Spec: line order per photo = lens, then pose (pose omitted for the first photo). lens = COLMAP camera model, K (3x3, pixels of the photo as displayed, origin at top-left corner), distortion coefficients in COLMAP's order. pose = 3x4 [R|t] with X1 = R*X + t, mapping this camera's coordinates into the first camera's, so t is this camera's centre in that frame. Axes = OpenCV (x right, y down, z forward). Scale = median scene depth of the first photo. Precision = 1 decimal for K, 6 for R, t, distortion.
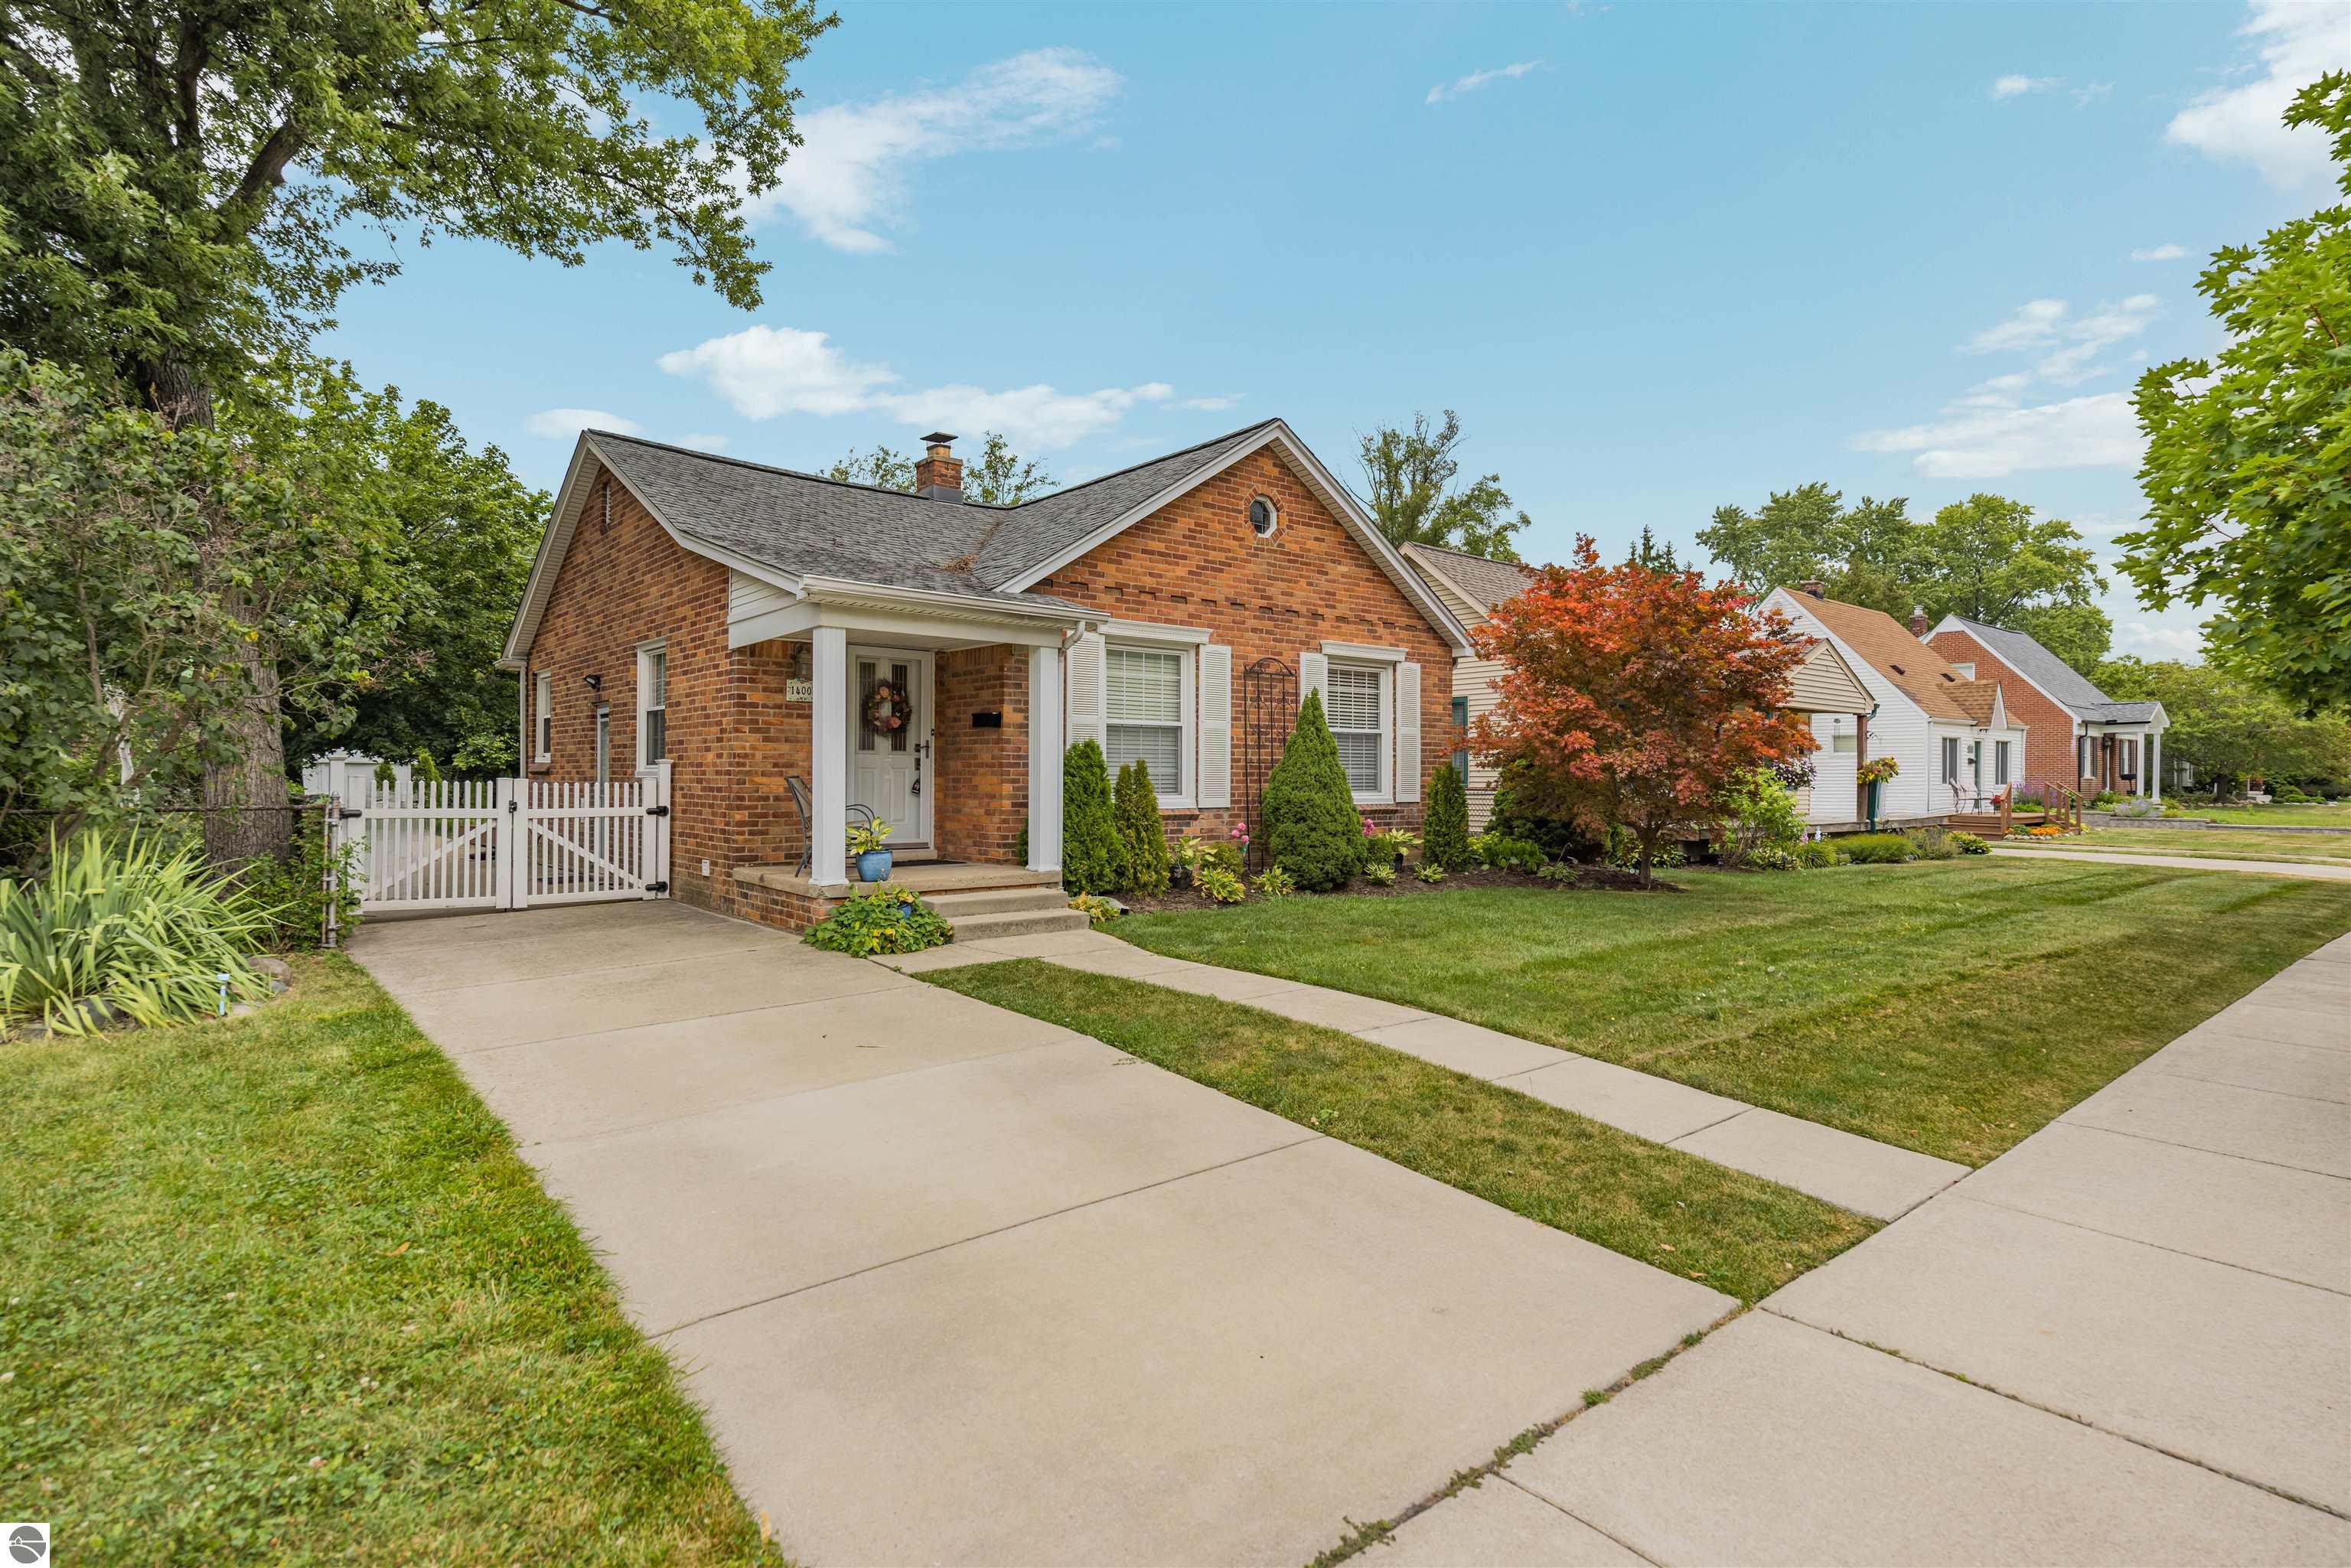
lens RADIAL K [[1180.9, 0, 1175.5], [0, 1180.9, 773.7], [0, 0, 1]] dist [0.003019, 0.000198]
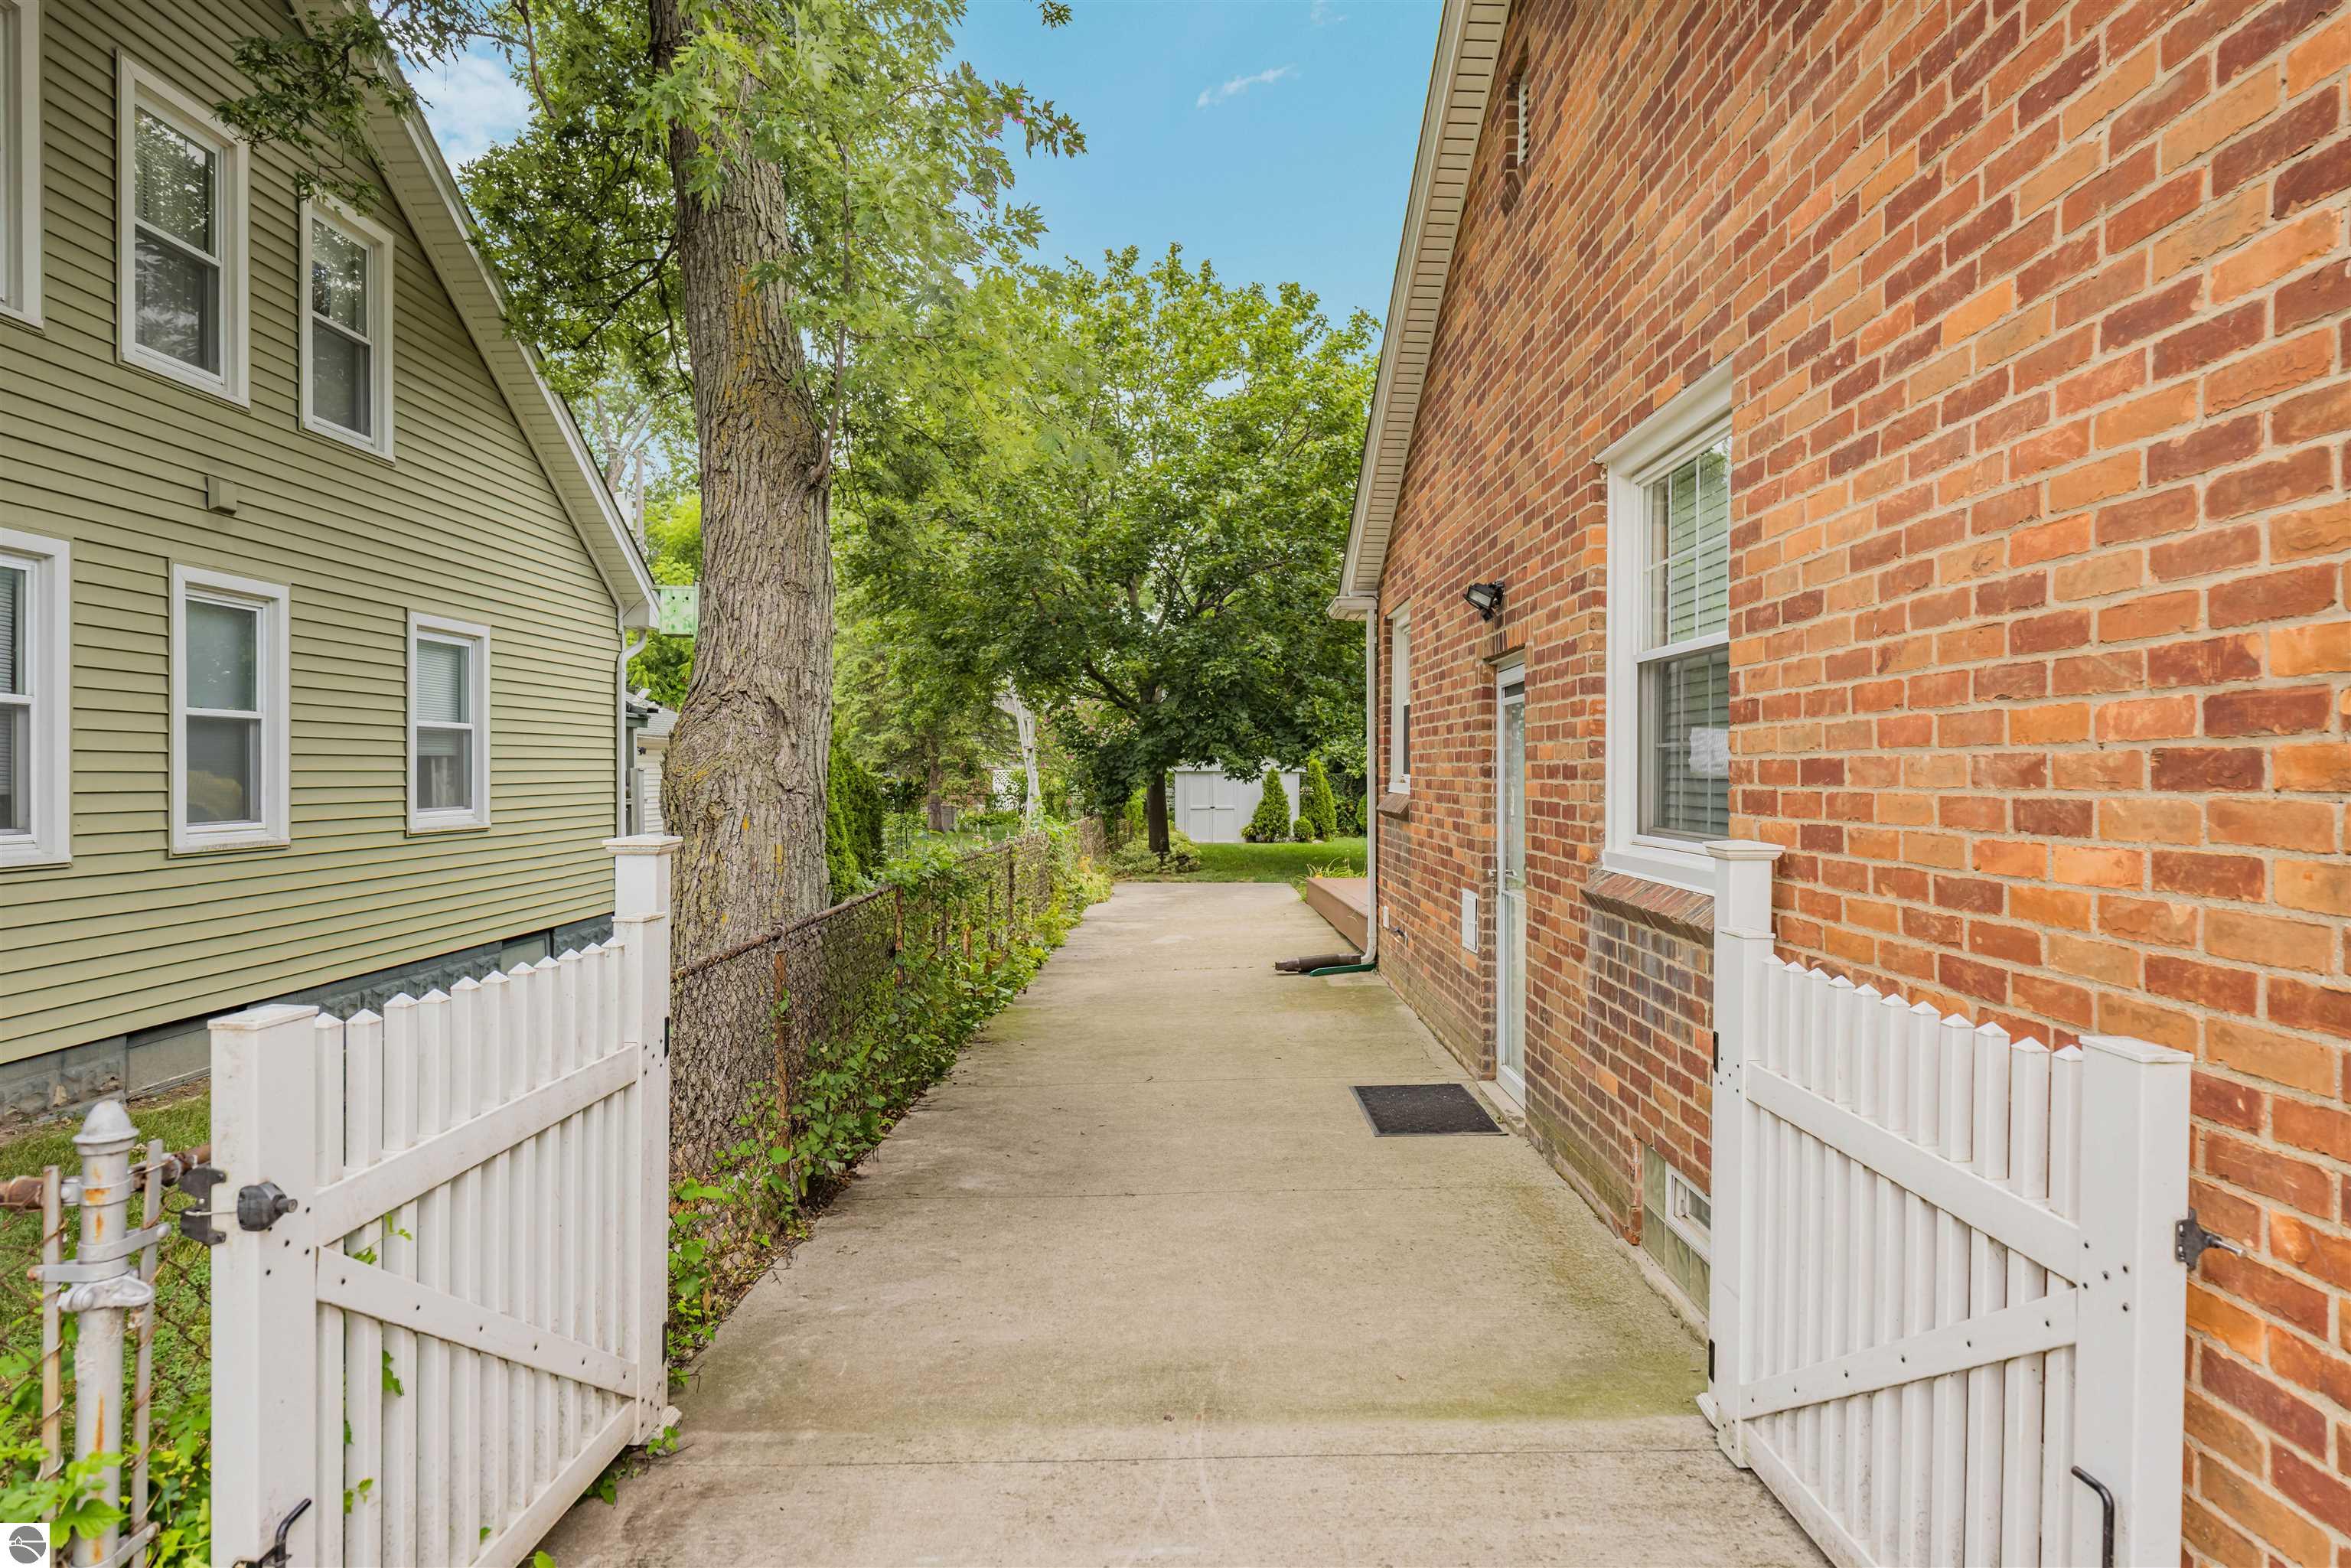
lens RADIAL K [[1287.7, 0, 1168.6], [0, 1287.7, 774.6], [0, 0, 1]] dist [-0.001461, -0.000135]
pose [[0.756092, 0.001056, -0.654464, -0.322362], [0.001103, 0.999995, 0.002888, -0.024522], [0.654464, -0.002906, 0.756088, 0.668901]]
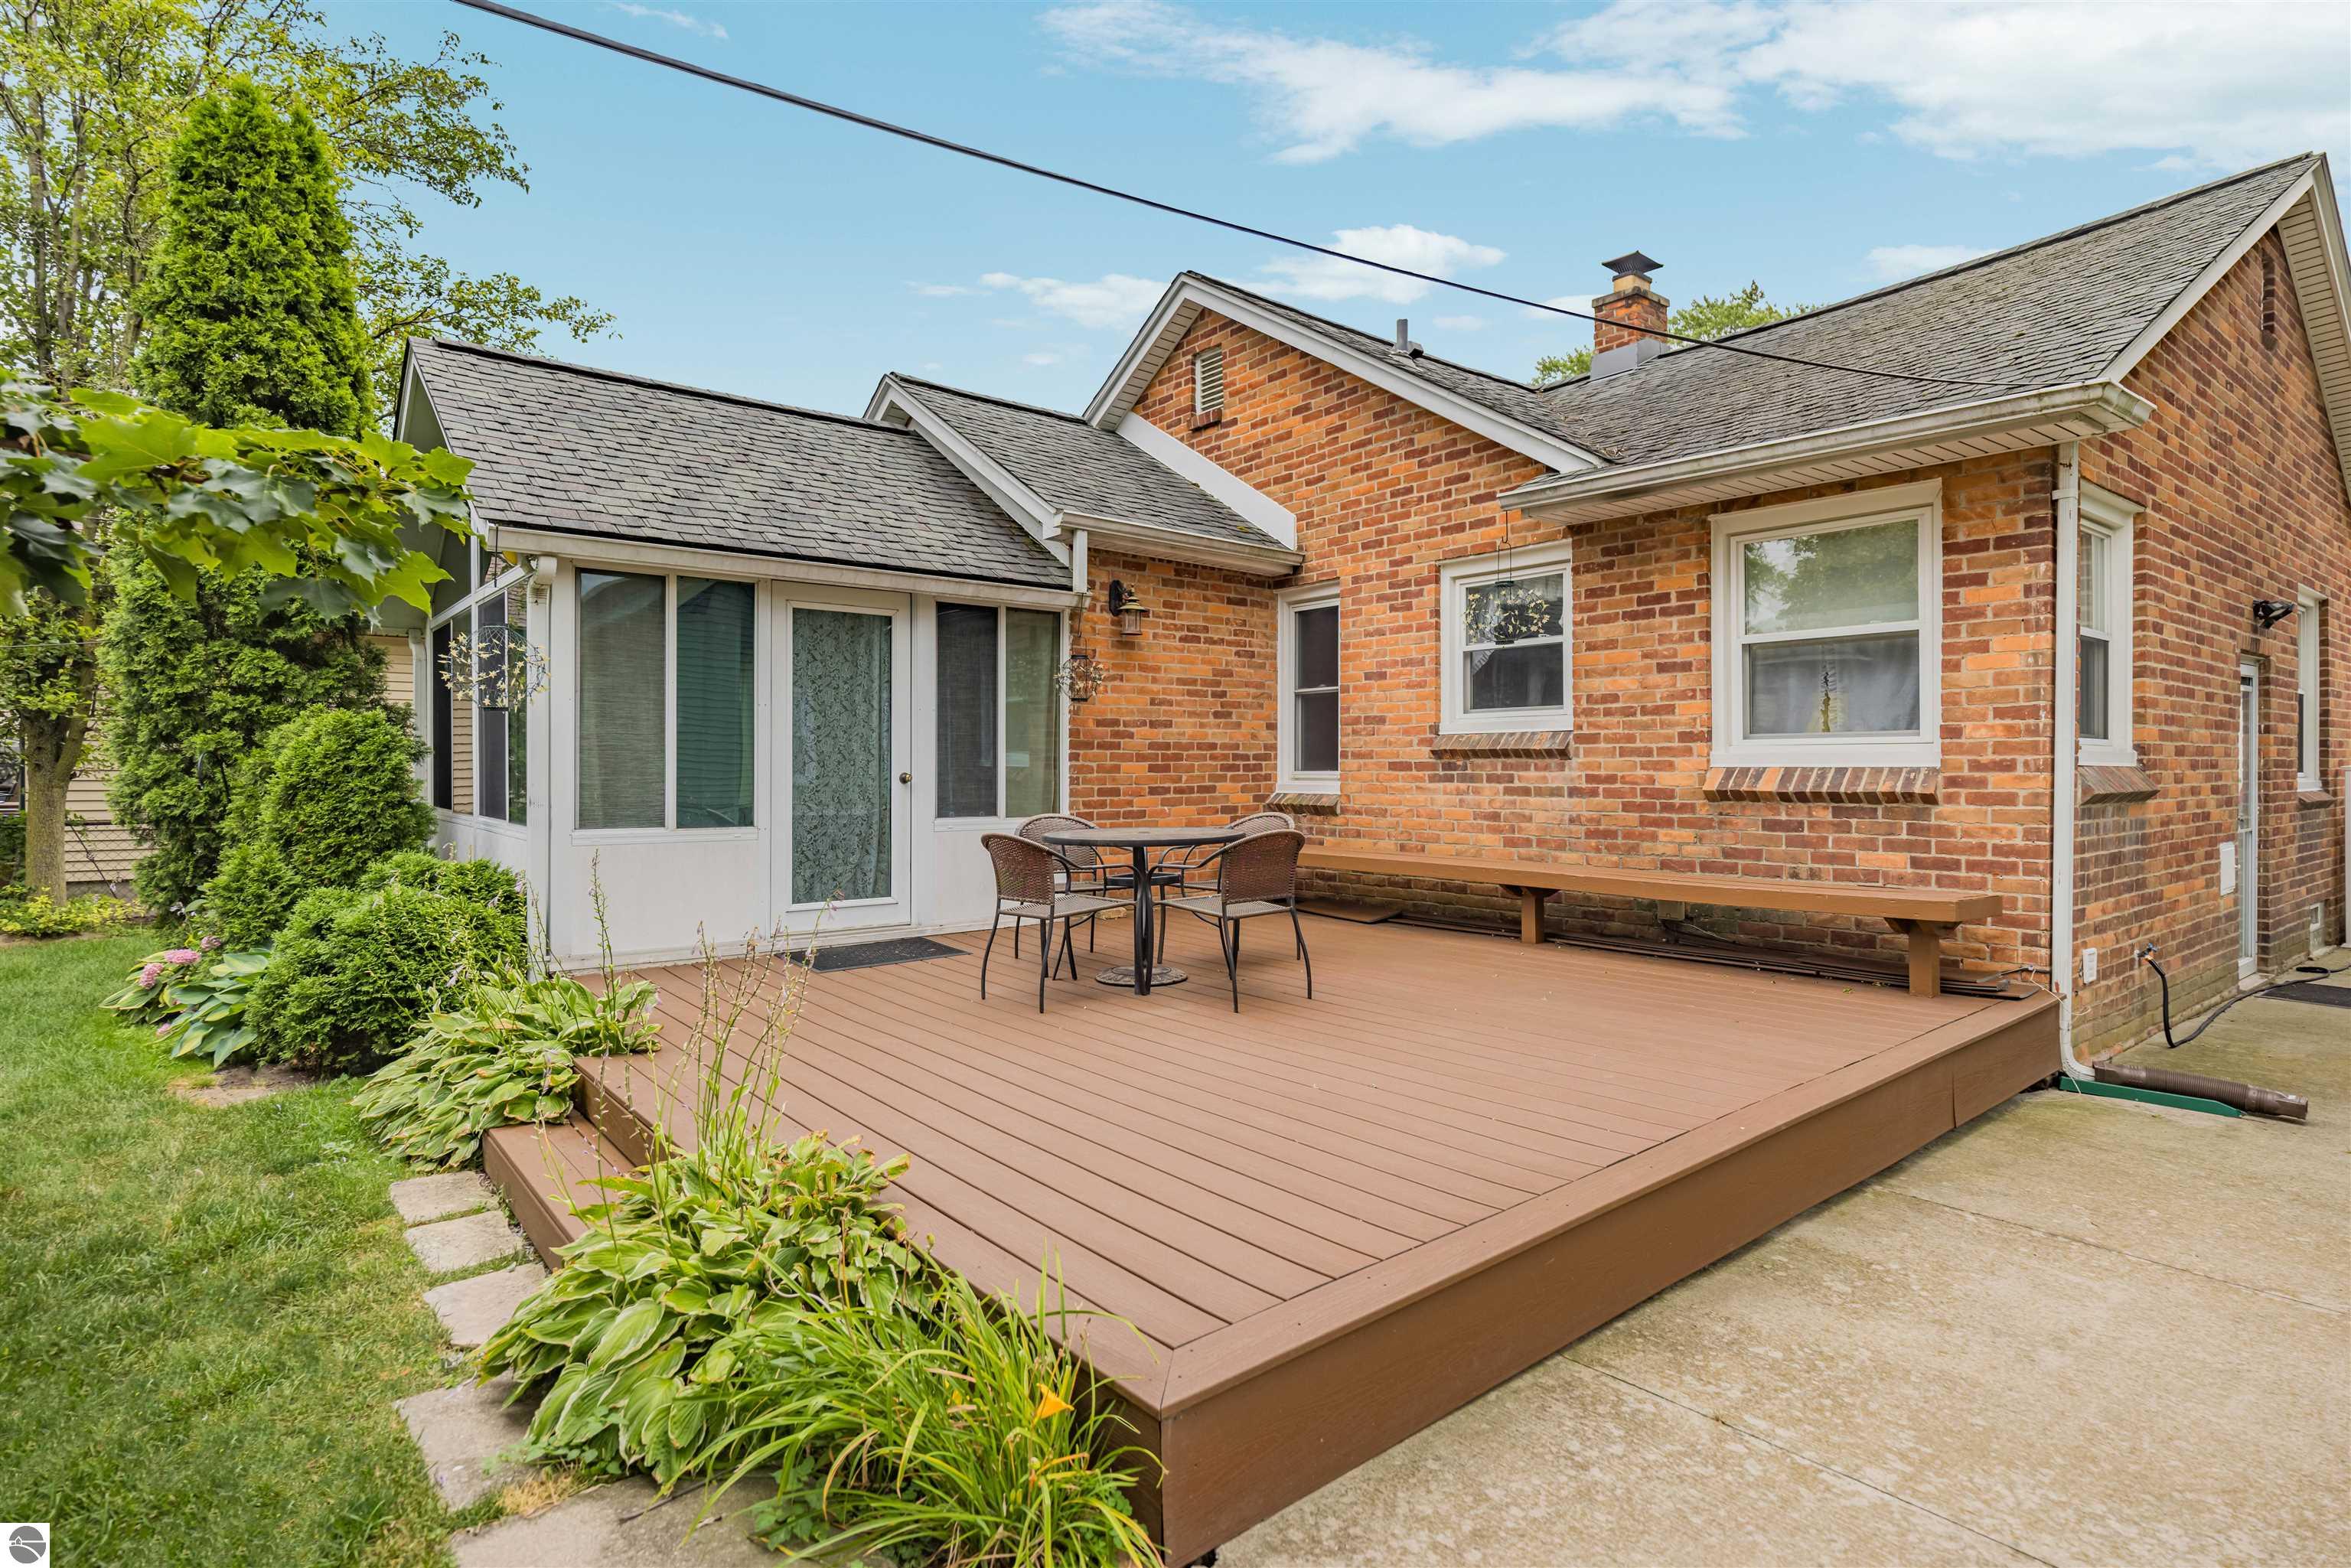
lens RADIAL K [[1180.9, 0, 1177.8], [0, 1180.9, 775.5], [0, 0, 1]] dist [0.003019, 0.000198]
pose [[0.016348, -0.009254, 0.999824, -1.127767], [-0.002130, 0.999955, 0.009290, -0.011396], [-0.999864, -0.002281, 0.016327, 1.617906]]
